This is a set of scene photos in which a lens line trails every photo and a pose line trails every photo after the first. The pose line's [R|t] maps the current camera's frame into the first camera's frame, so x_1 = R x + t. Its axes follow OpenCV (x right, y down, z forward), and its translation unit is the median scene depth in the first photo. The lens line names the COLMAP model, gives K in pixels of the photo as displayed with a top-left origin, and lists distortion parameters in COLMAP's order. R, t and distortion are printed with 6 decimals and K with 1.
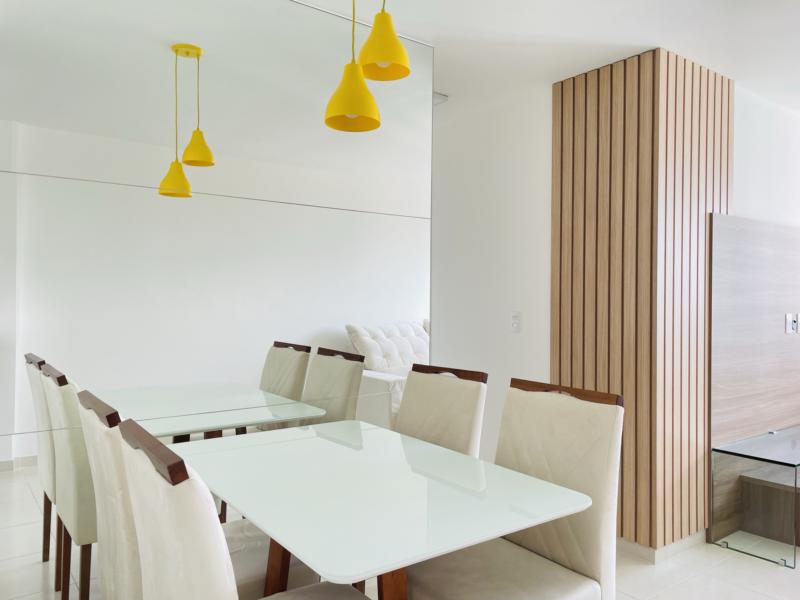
lens RADIAL K [[600.5, 0, 400.3], [0, 600.5, 301.4], [0, 0, 1]] dist [0.001678, -0.010490]
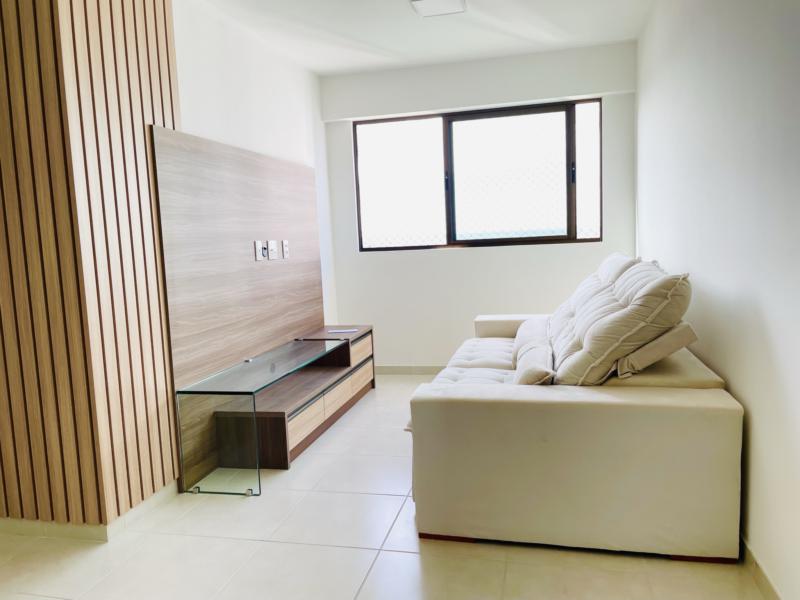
lens RADIAL K [[600.5, 0, 397.0], [0, 600.5, 298.5], [0, 0, 1]] dist [0.001678, -0.010490]
pose [[0.759718, -0.102896, 0.642060, 0.205136], [0.044981, 0.993351, 0.105970, 0.024420], [-0.648695, -0.051627, 0.759296, 0.102892]]
